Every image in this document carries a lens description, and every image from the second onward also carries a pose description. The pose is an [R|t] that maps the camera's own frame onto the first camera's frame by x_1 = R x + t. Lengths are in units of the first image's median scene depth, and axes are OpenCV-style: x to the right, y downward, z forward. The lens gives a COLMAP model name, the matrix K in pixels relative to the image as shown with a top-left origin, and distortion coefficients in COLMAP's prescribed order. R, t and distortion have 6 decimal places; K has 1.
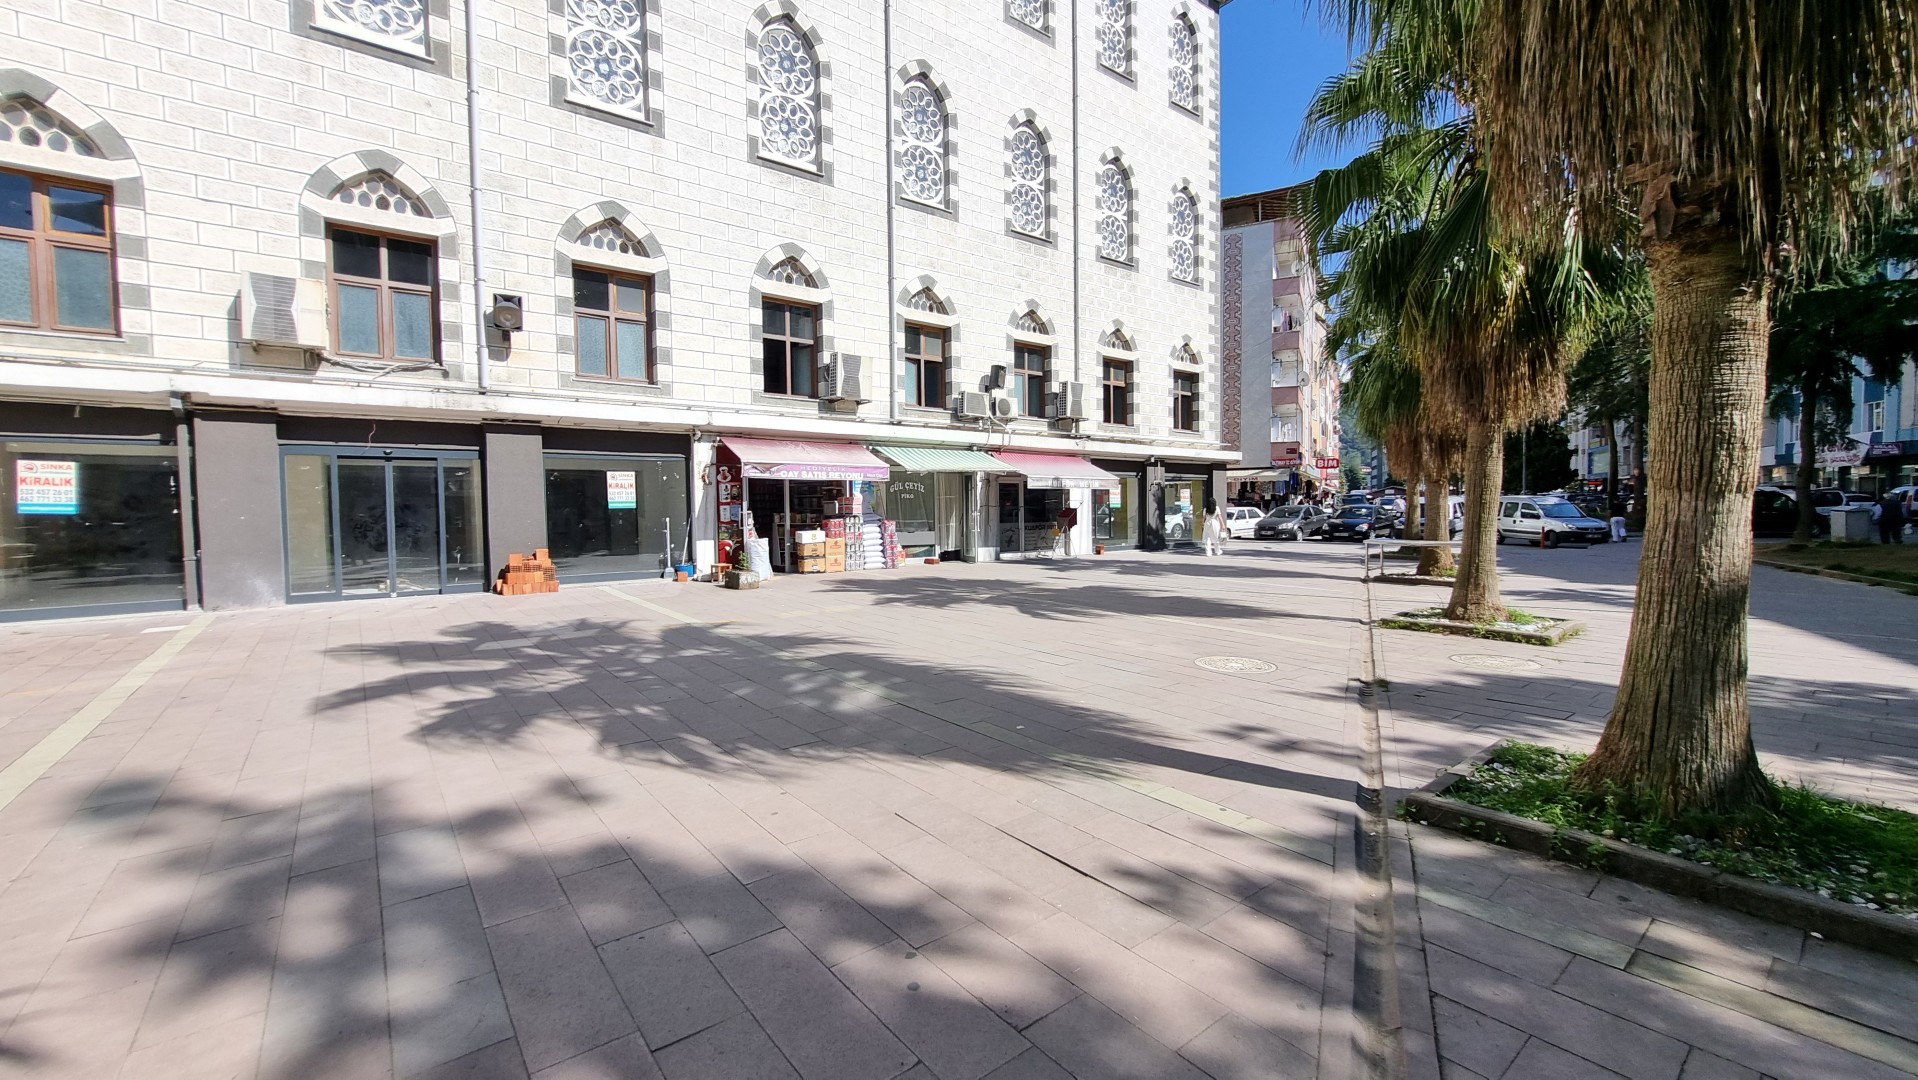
lens RADIAL K [[757.1, 0, 943.7], [0, 757.1, 538.1], [0, 0, 1]] dist [-0.003077, 0.001495]
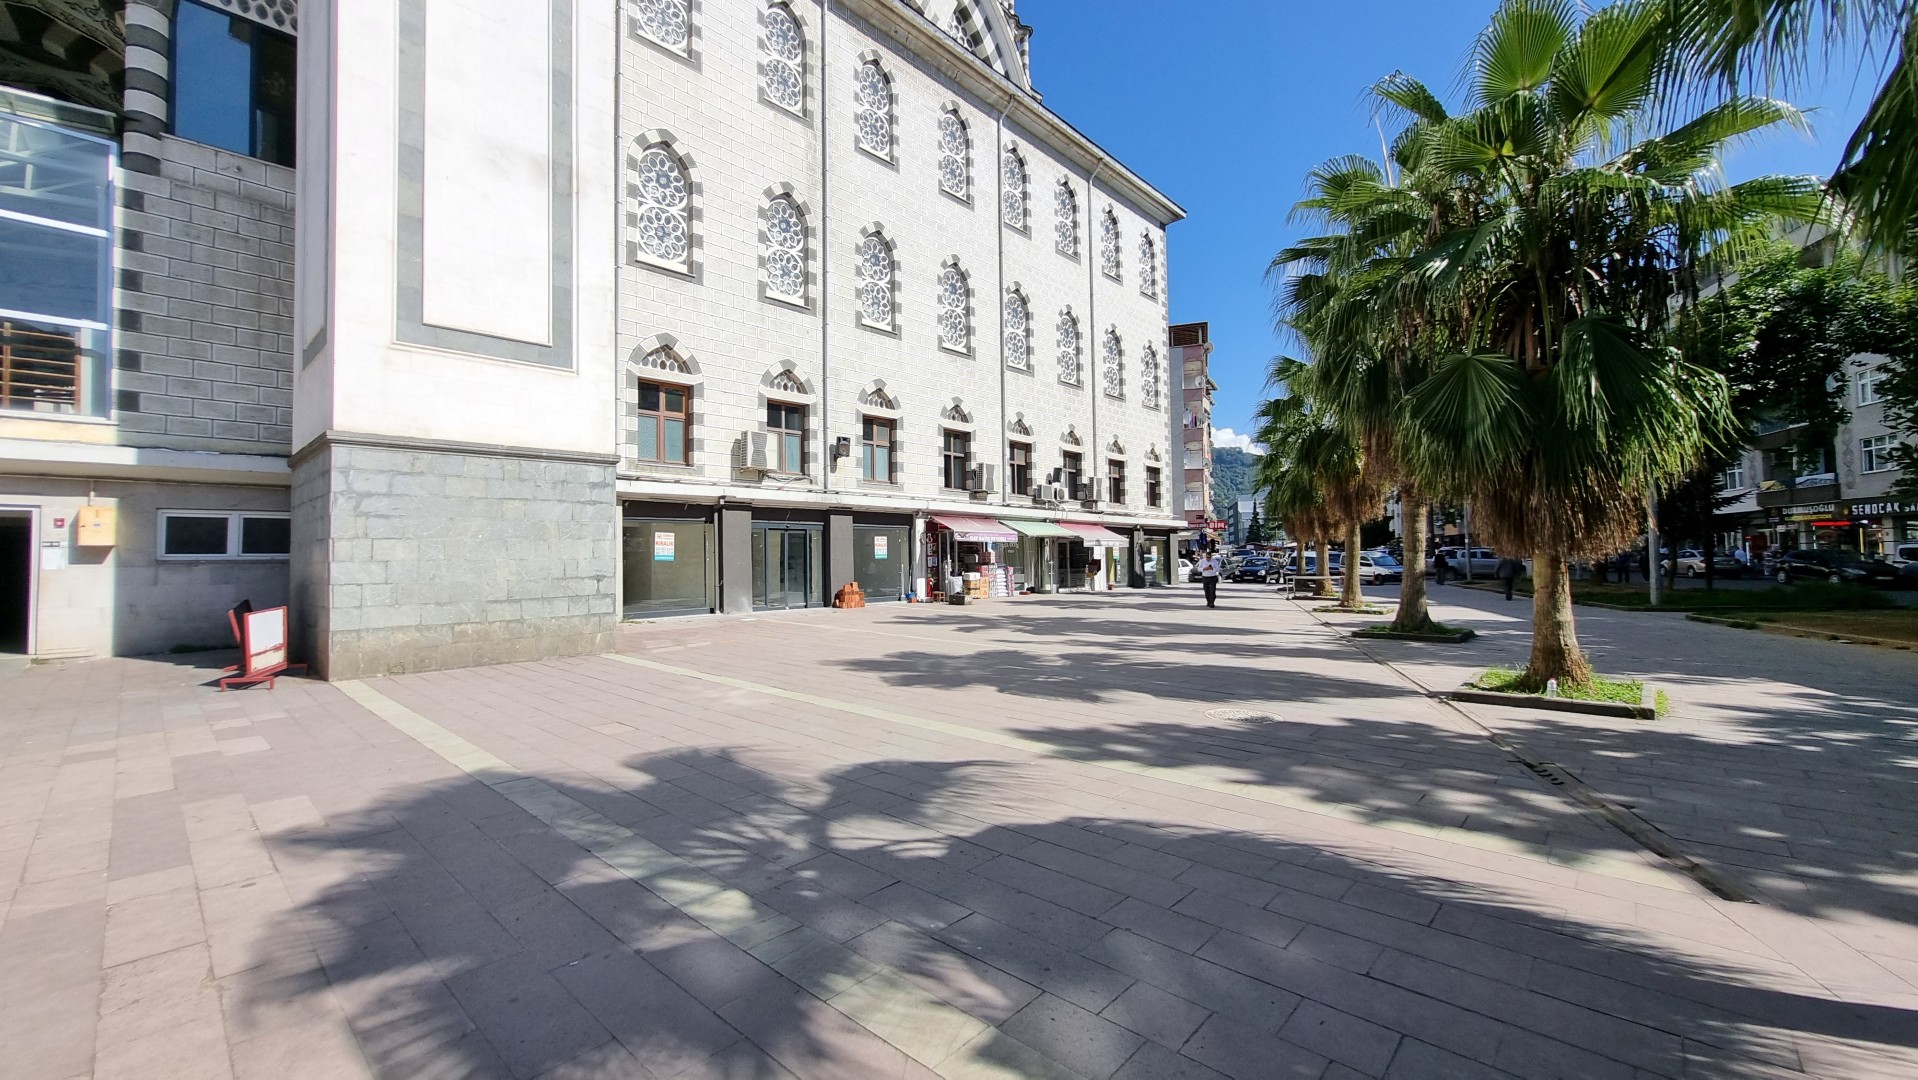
lens RADIAL K [[757.1, 0, 951.6], [0, 757.1, 531.7], [0, 0, 1]] dist [-0.003077, 0.001495]
pose [[0.986306, 0.005545, 0.164831, -0.563040], [0.007531, 0.996878, -0.078597, 0.034984], [-0.164753, 0.078762, 0.983185, -0.686603]]
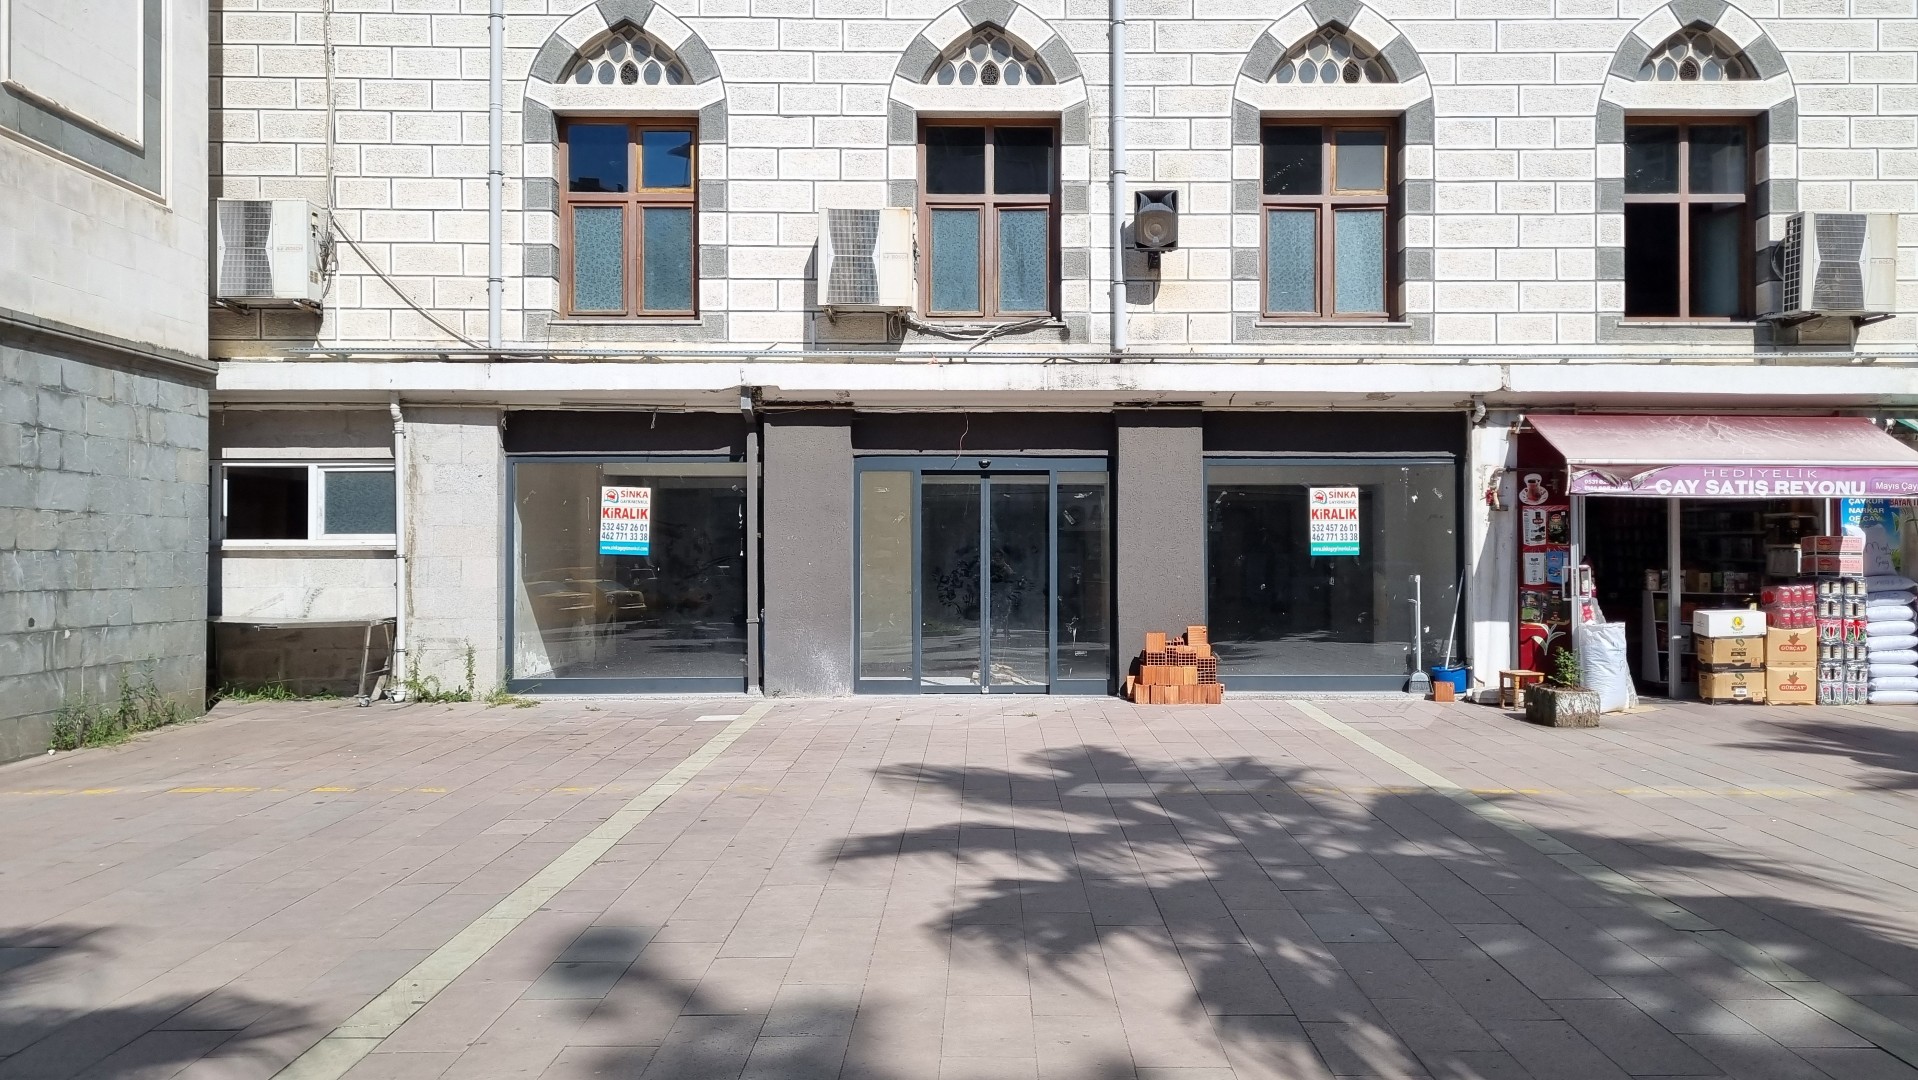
lens RADIAL K [[1484.7, 0, 971.6], [0, 1484.7, 536.5], [0, 0, 1]] dist [0.057859, -0.025329]
pose [[0.799169, 0.002637, -0.601101, 0.003520], [-0.034520, 0.998541, -0.041515, -0.000432], [0.600115, 0.053928, 0.798094, 0.003752]]
